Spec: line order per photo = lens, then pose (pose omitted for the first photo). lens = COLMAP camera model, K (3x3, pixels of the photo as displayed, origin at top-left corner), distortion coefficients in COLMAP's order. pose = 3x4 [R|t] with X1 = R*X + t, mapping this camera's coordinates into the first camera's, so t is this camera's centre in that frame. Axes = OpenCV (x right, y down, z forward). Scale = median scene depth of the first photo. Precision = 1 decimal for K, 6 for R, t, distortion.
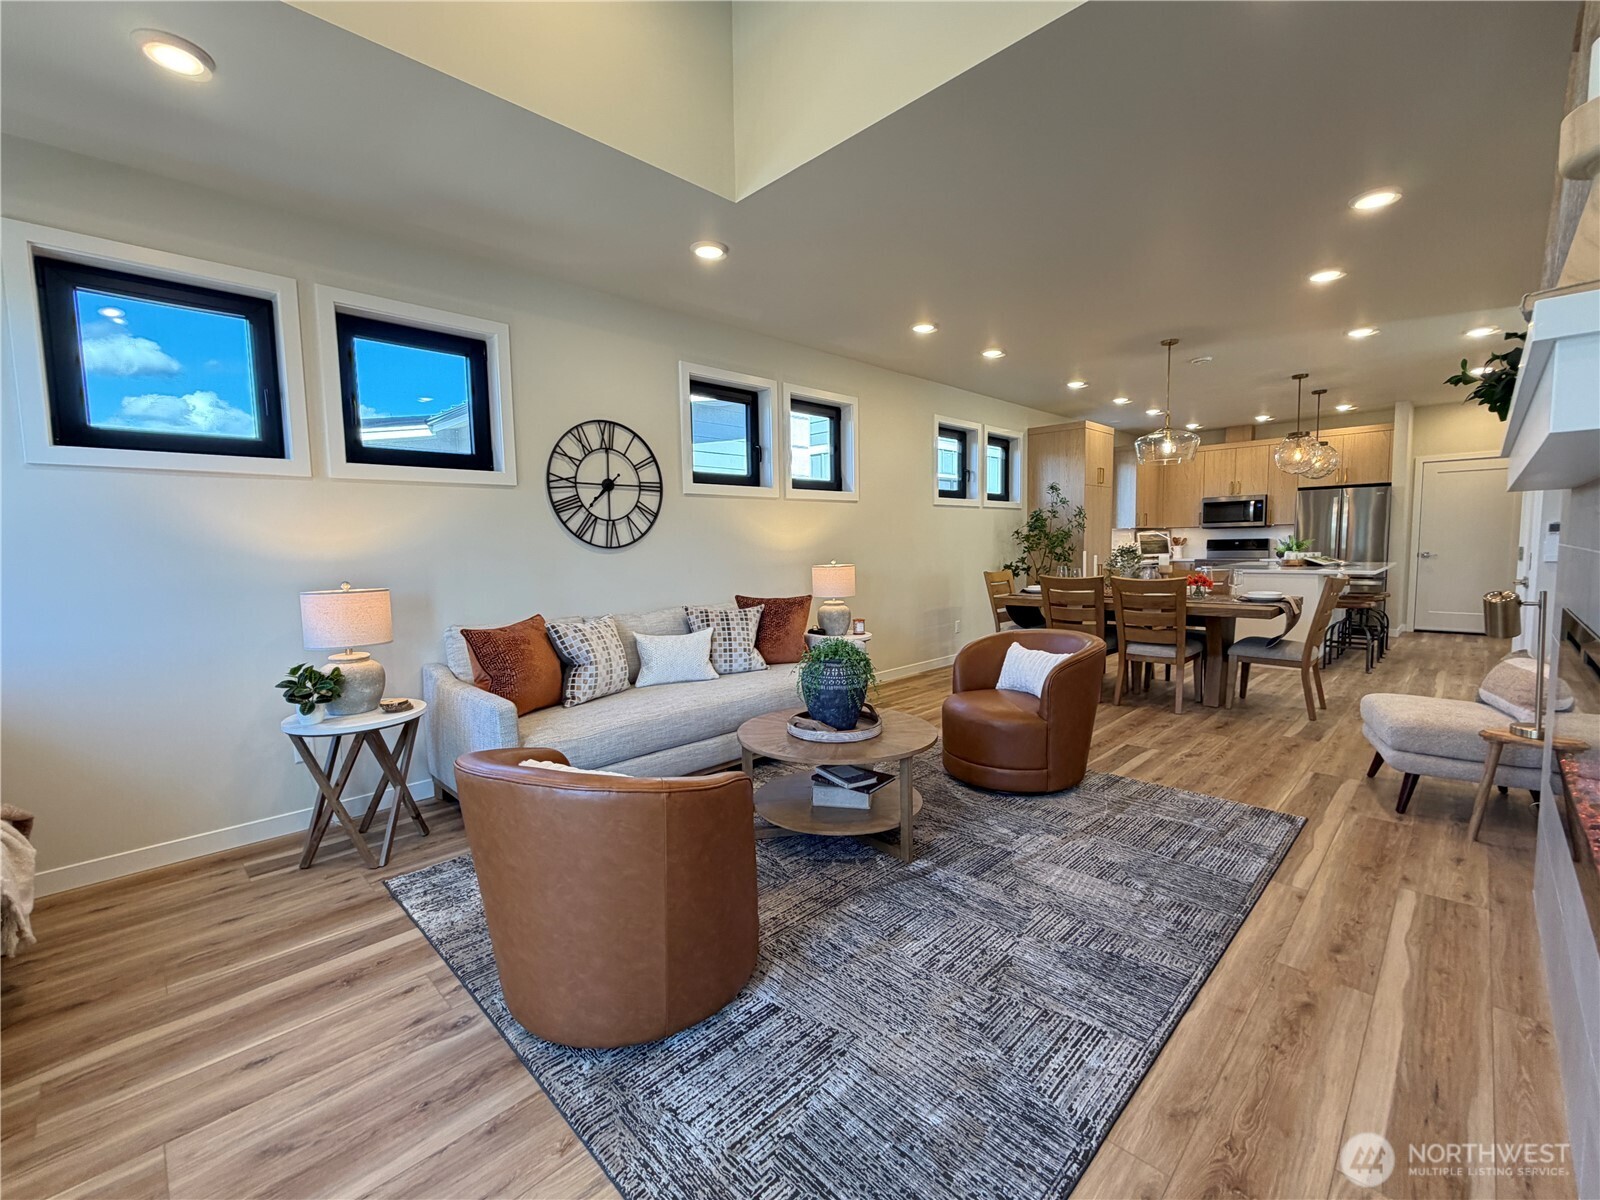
lens RADIAL K [[679.7, 0, 800.0], [0, 679.7, 600.0], [0, 0, 1]] dist [0.000326, 0.000042]
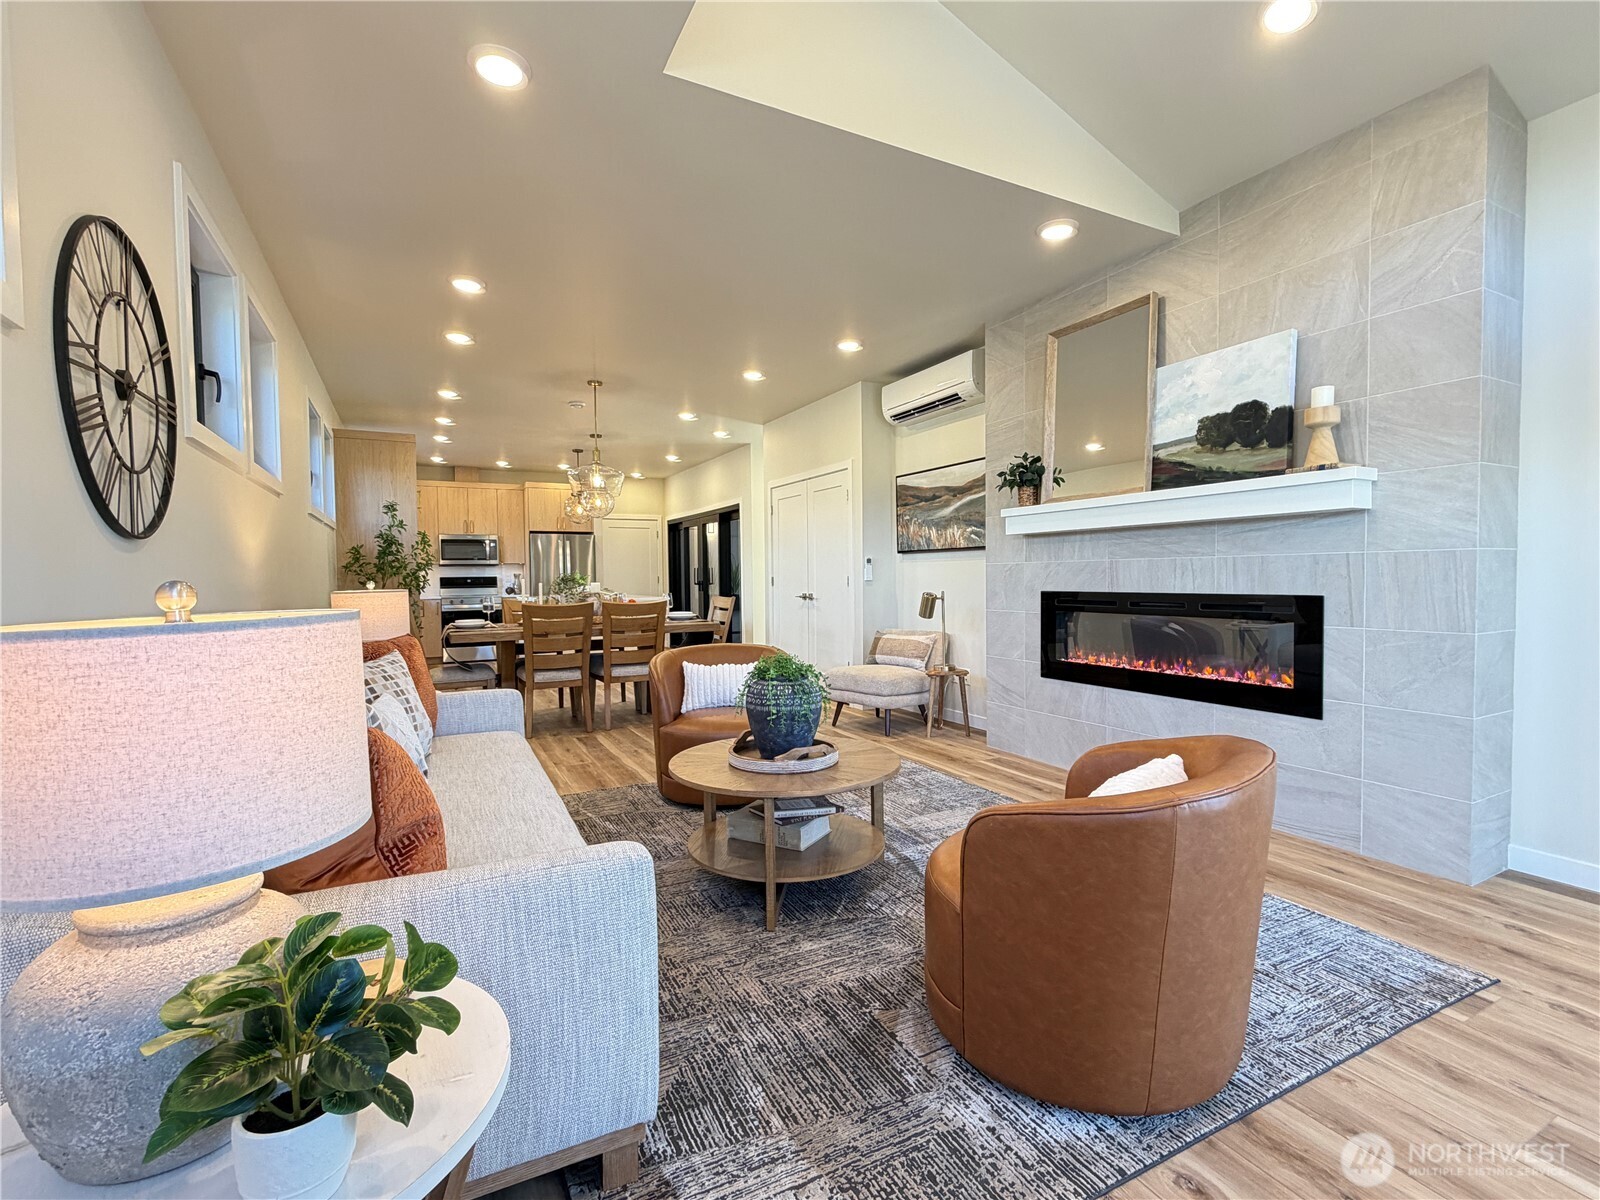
lens RADIAL K [[726.6, 0, 800.0], [0, 726.6, 600.0], [0, 0, 1]] dist [-0.001169, -0.000018]
pose [[0.301832, -0.012448, 0.953280, -0.591564], [0.083928, 0.996379, -0.013563, 0.002795], [-0.949660, 0.084101, 0.301784, 0.497469]]
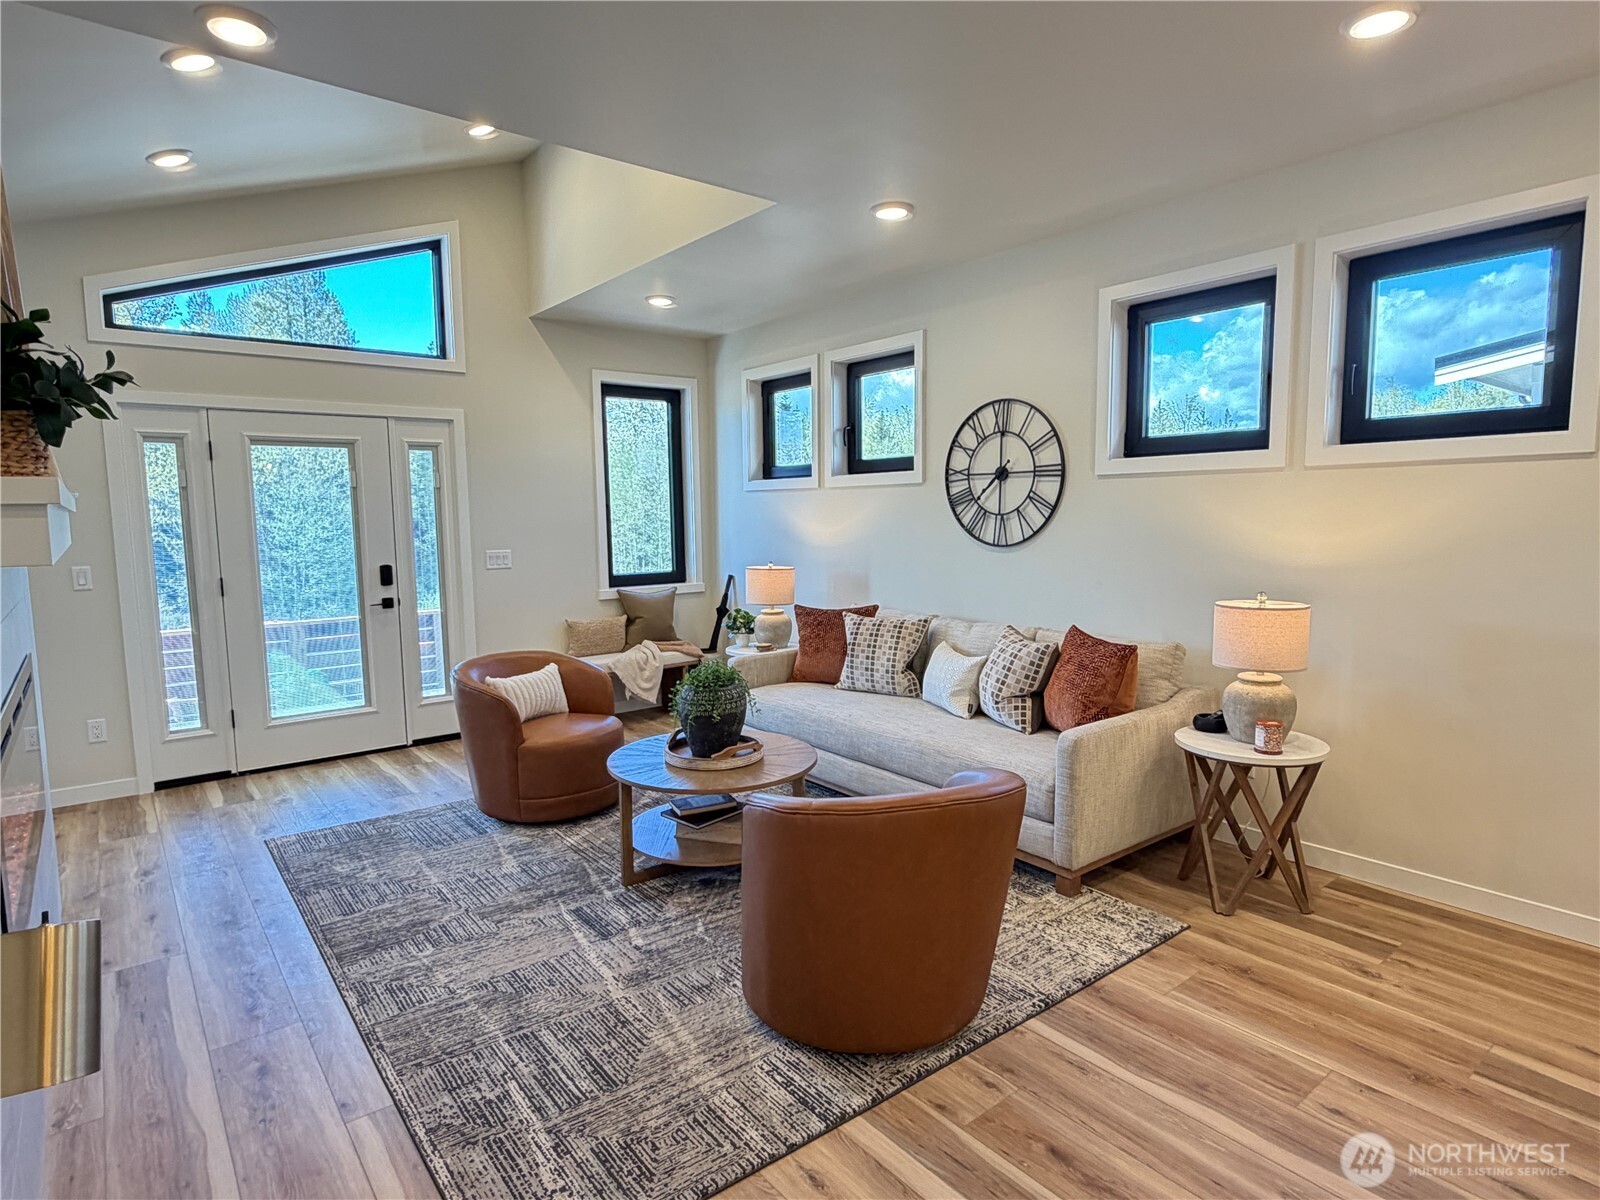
lens RADIAL K [[879.6, 0, 800.0], [0, 879.6, 600.0], [0, 0, 1]] dist [-0.001468, -0.000653]
pose [[-0.111347, 0.121832, -0.986285, 0.890554], [-0.067495, 0.989238, 0.129817, -0.140503], [0.991487, 0.081024, -0.101926, 0.889384]]
